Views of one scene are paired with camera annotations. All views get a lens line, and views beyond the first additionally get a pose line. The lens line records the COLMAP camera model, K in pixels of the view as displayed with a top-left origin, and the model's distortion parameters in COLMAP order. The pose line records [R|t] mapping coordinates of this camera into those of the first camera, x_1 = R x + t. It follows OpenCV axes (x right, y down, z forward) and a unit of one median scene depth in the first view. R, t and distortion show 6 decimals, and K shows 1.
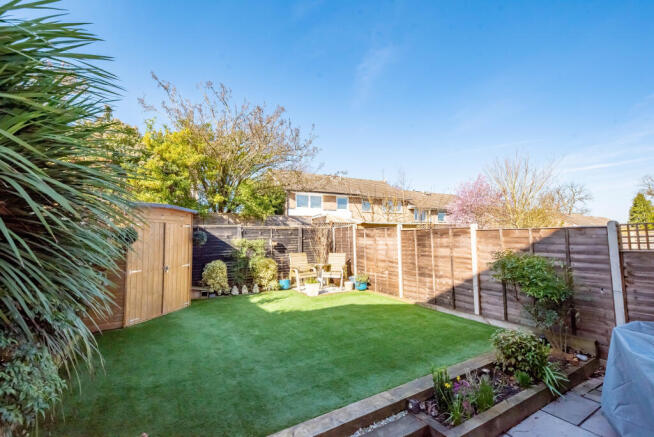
lens RADIAL K [[298.1, 0, 328.8], [0, 298.1, 217.8], [0, 0, 1]] dist [0.004682, 0.000202]
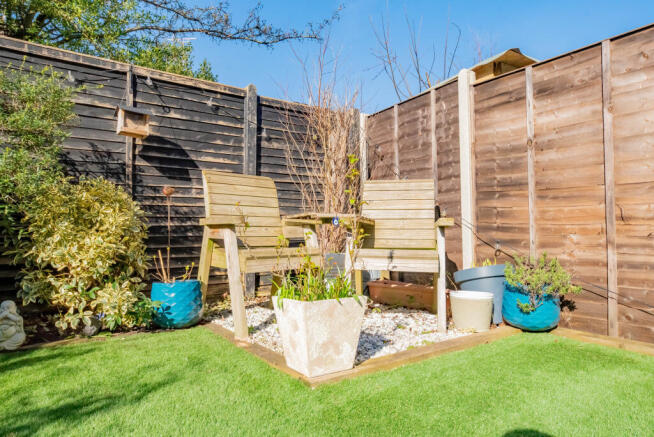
lens RADIAL K [[409.9, 0, 326.4], [0, 409.9, 218.6], [0, 0, 1]] dist [0.001265, -0.000069]
pose [[0.996436, 0.016499, 0.082720, -0.064258], [-0.019507, 0.999172, 0.035692, 0.150222], [-0.082063, -0.037178, 0.995933, 0.700795]]
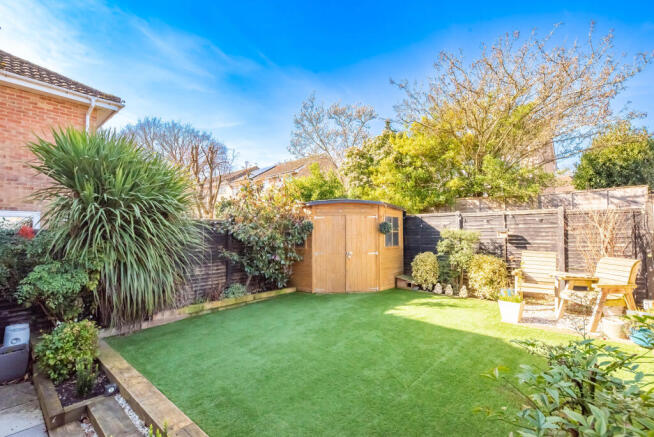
lens RADIAL K [[298.1, 0, 327.5], [0, 298.1, 222.2], [0, 0, 1]] dist [0.004682, 0.000202]
pose [[0.281008, -0.016357, -0.959566, 0.397849], [0.068375, 0.997655, 0.003017, 0.026069], [0.957267, -0.066458, 0.281467, 0.430140]]
